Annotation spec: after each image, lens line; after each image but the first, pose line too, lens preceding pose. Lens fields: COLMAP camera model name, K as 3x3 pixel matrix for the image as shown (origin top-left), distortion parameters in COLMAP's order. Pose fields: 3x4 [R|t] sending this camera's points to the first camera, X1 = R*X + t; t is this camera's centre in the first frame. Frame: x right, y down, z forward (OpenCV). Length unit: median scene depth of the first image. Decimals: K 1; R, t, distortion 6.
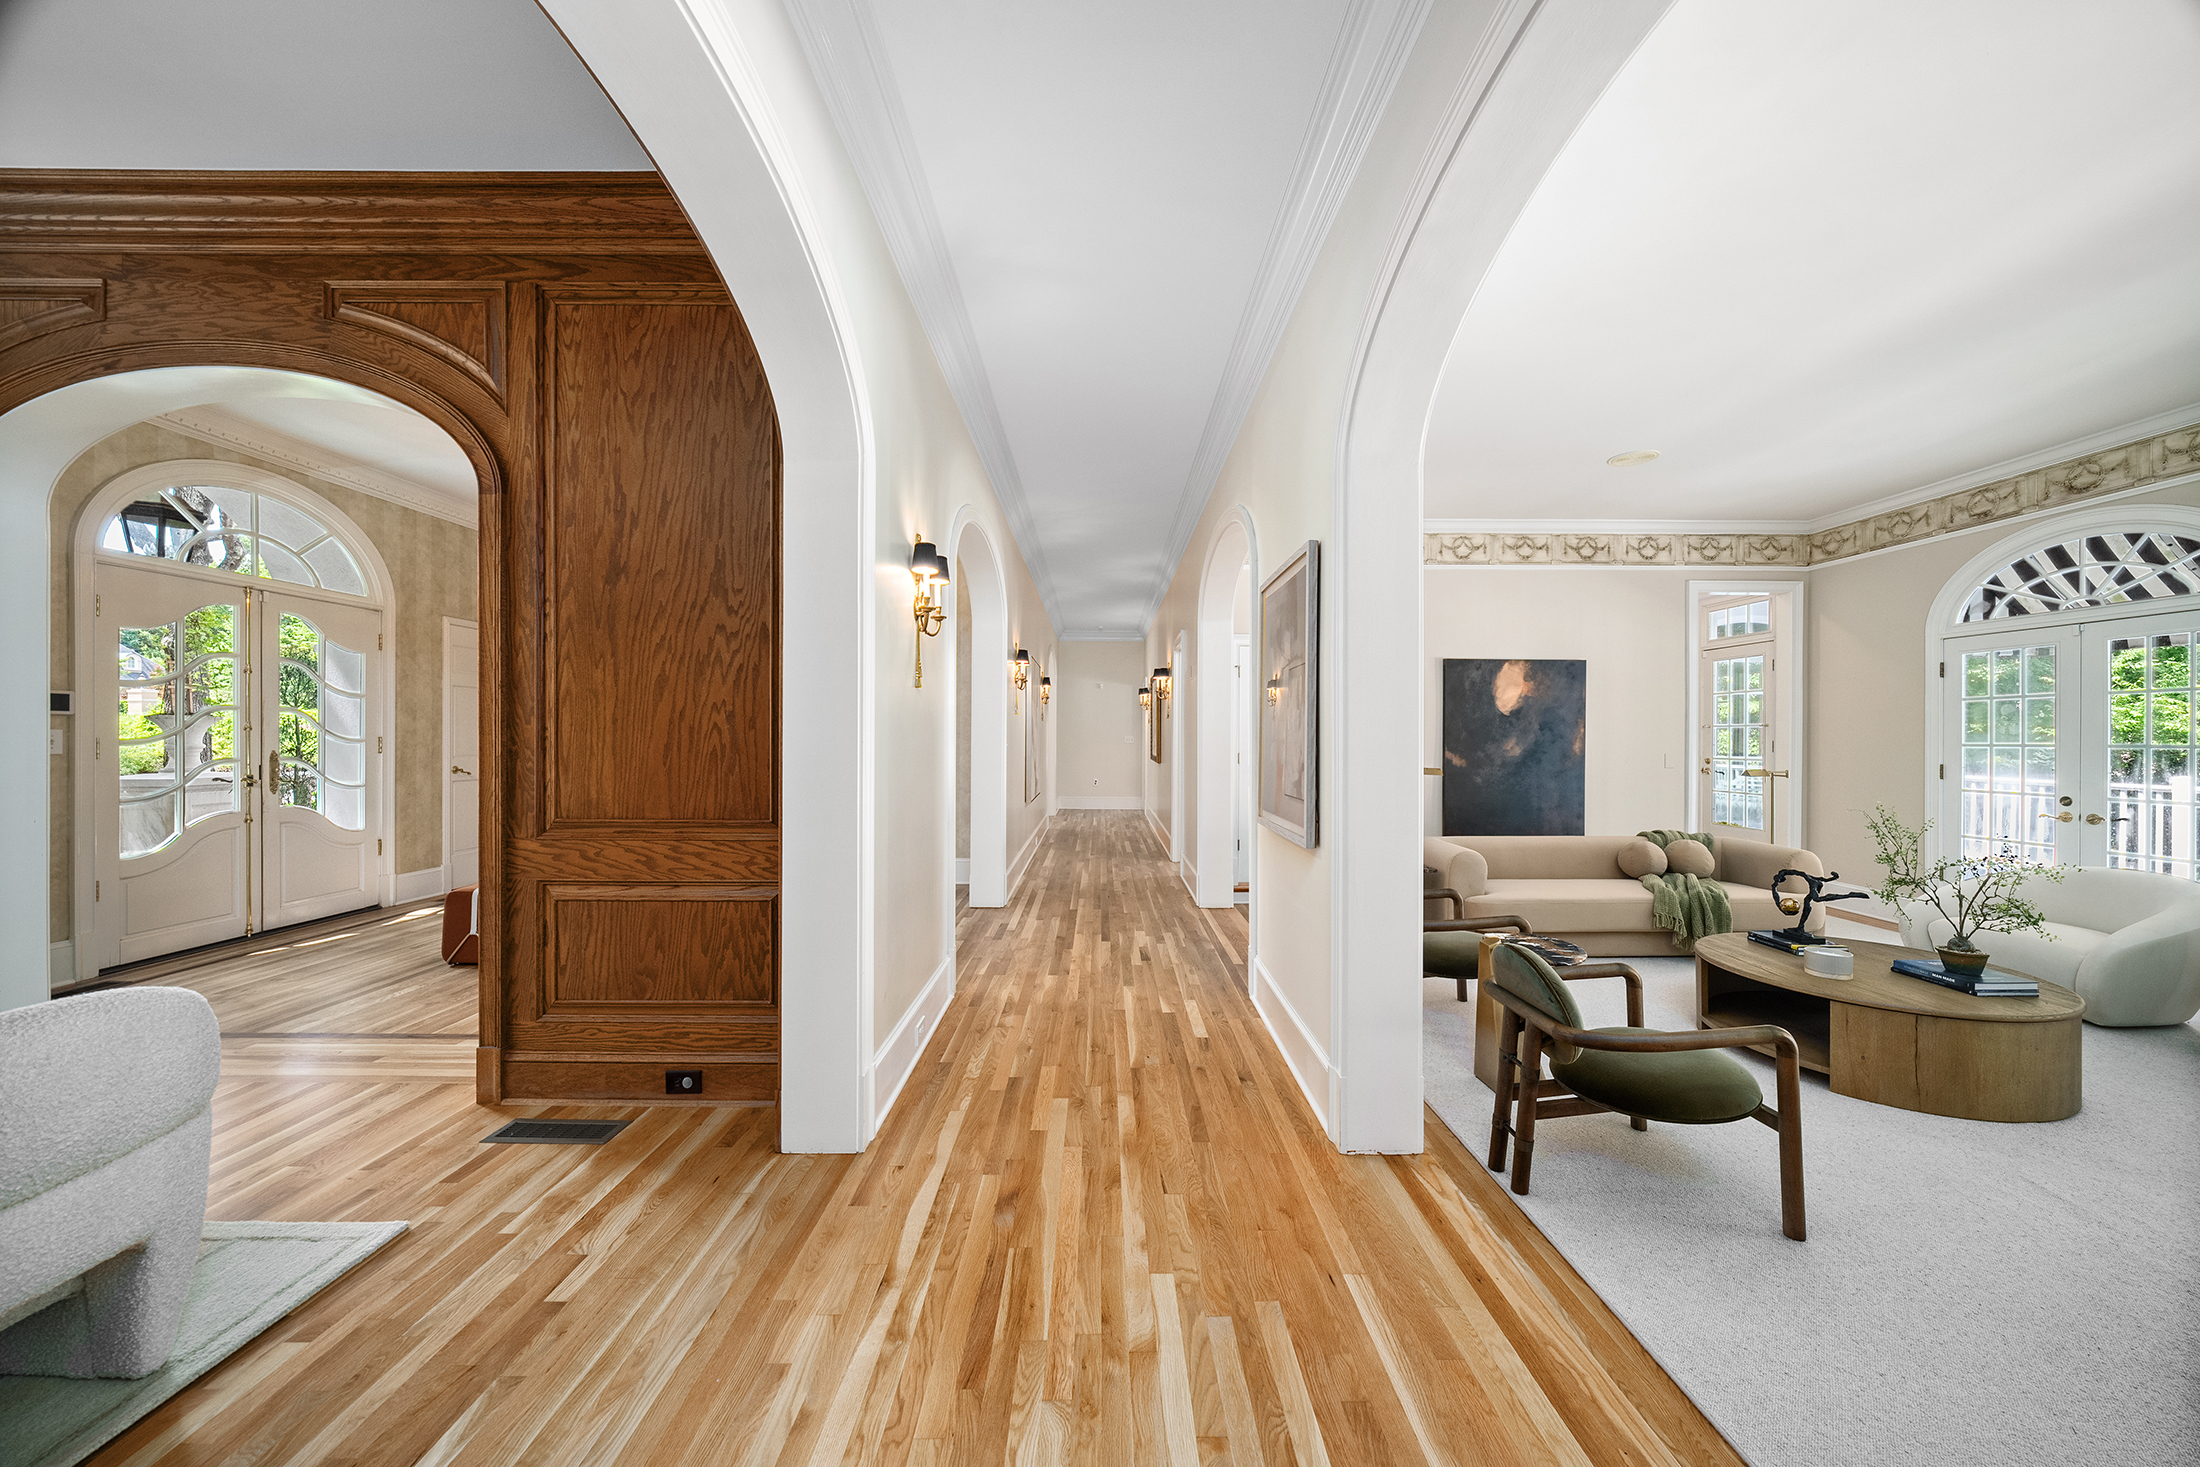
lens RADIAL K [[753.2, 0, 1097.5], [0, 753.2, 738.2], [0, 0, 1]] dist [-0.007291, 0.001405]
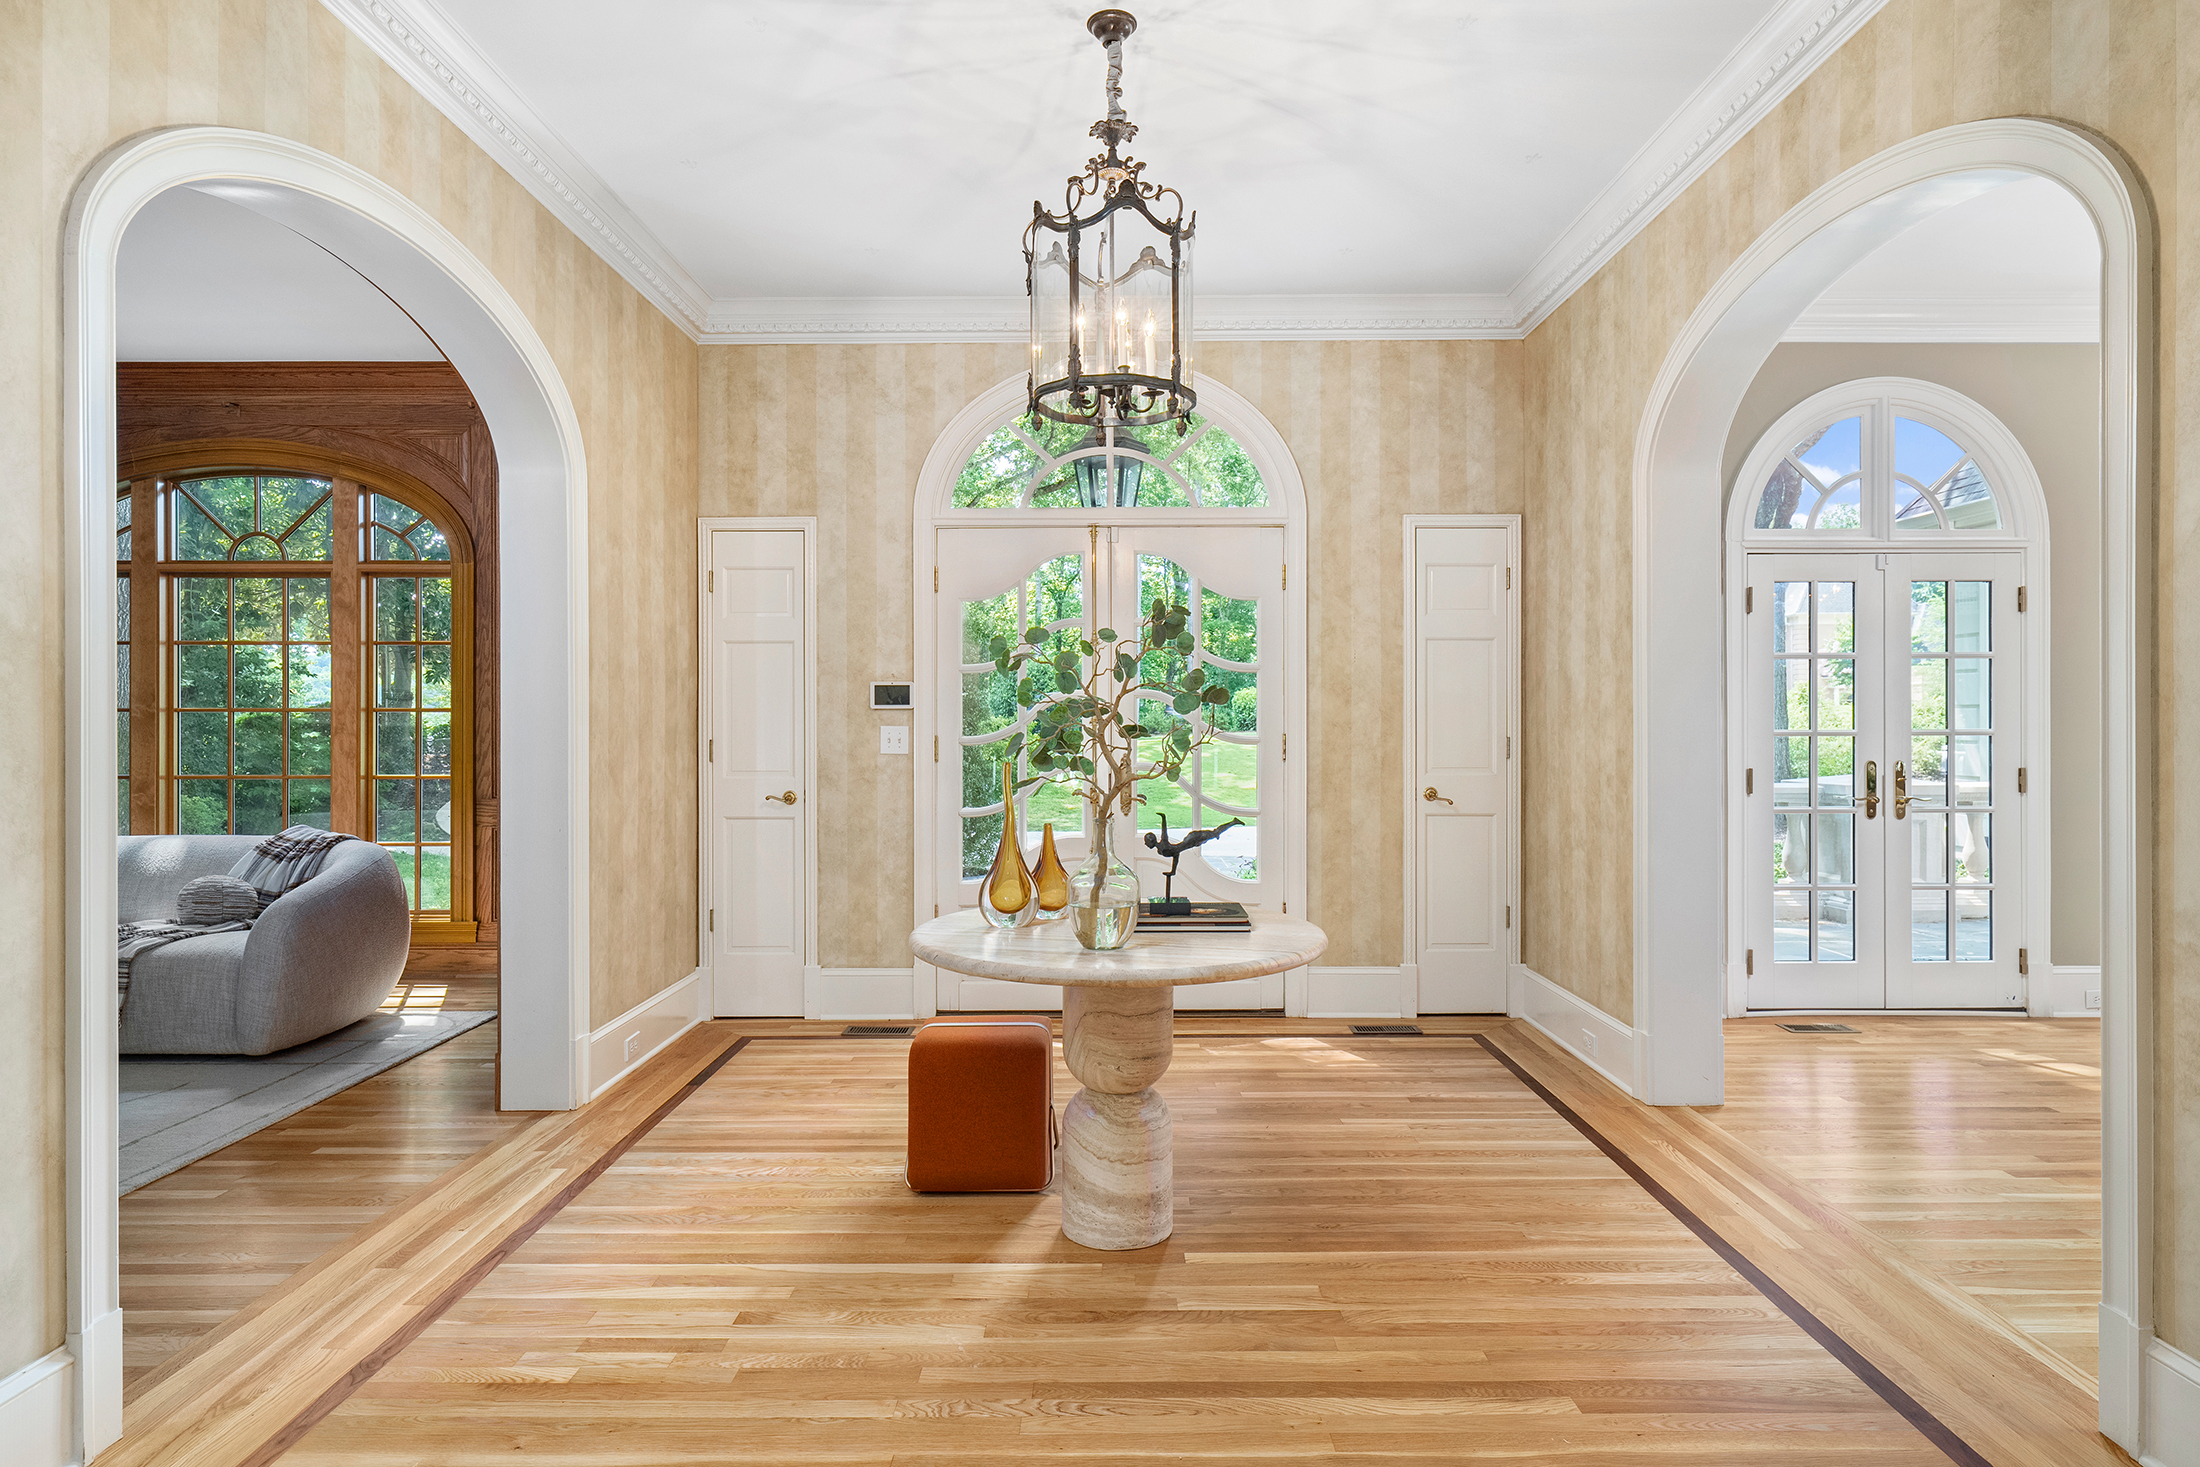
lens RADIAL K [[1188.3, 0, 1113.7], [0, 1188.3, 730.9], [0, 0, 1]] dist [0.000223, -0.003075]
pose [[0.001959, -0.002472, -0.999995, 0.005204], [-0.000721, 0.999997, -0.002474, -0.002735], [0.999998, 0.000726, 0.001958, 1.538445]]
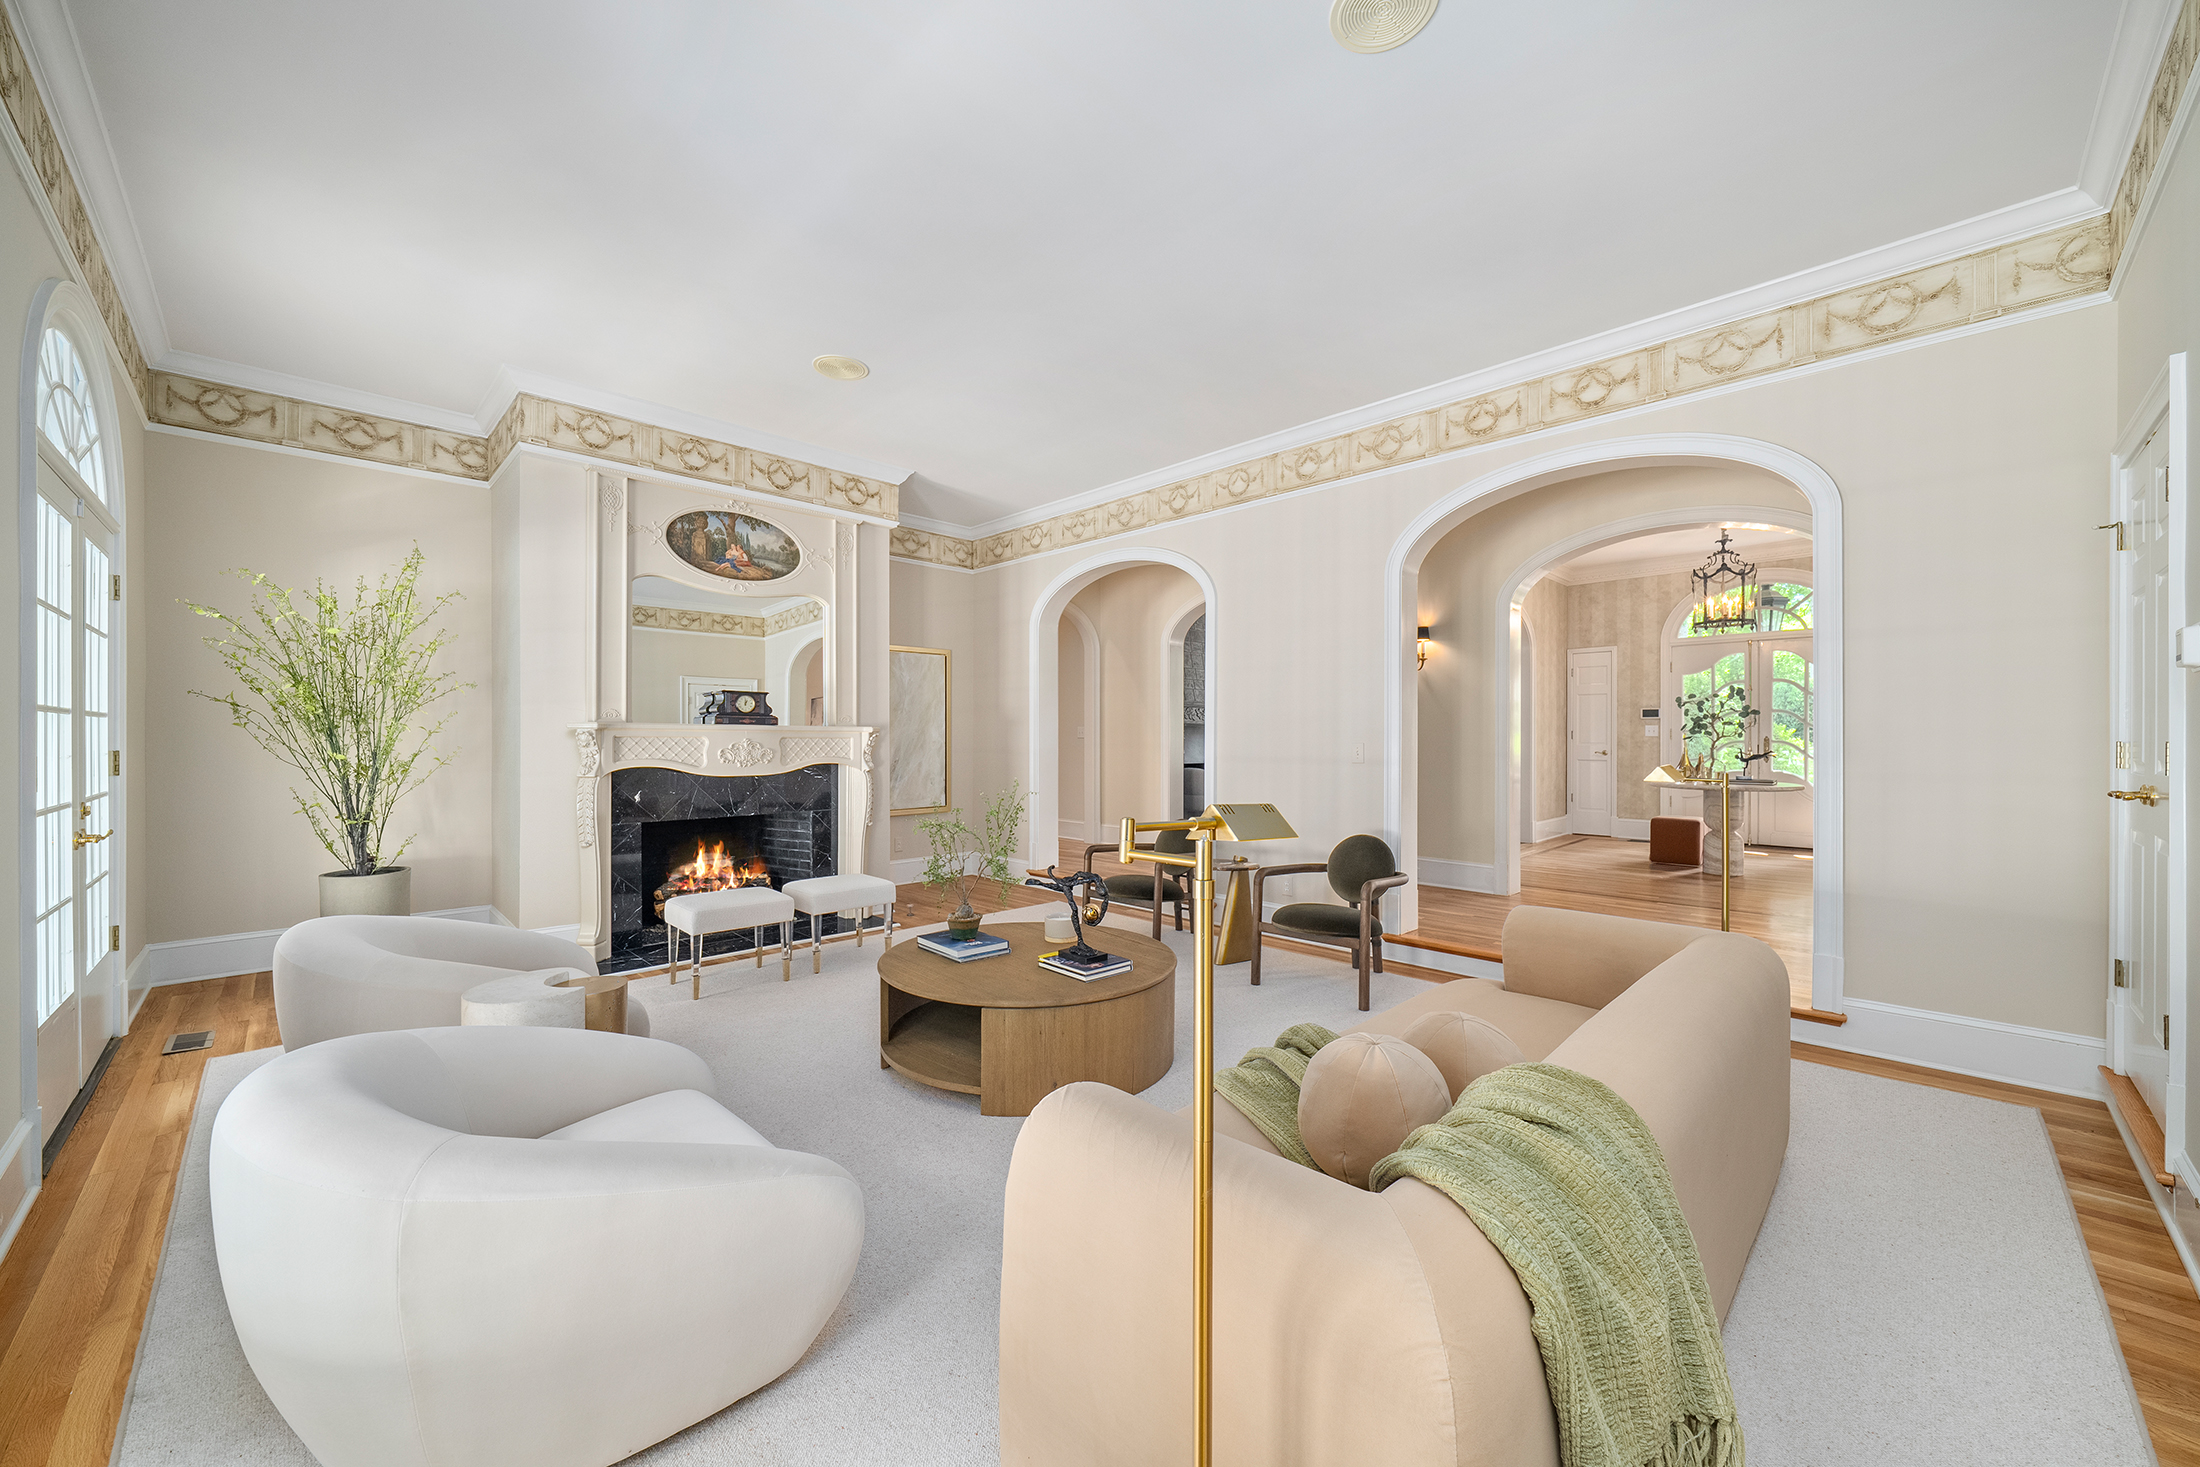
lens RADIAL K [[844.1, 0, 1107.0], [0, 844.1, 743.0], [0, 0, 1]] dist [-0.004972, 0.000254]
pose [[-0.699646, -0.001849, -0.714488, 1.833839], [-0.005304, 0.999983, 0.002606, 0.051033], [0.714470, 0.005613, -0.699643, 1.947263]]
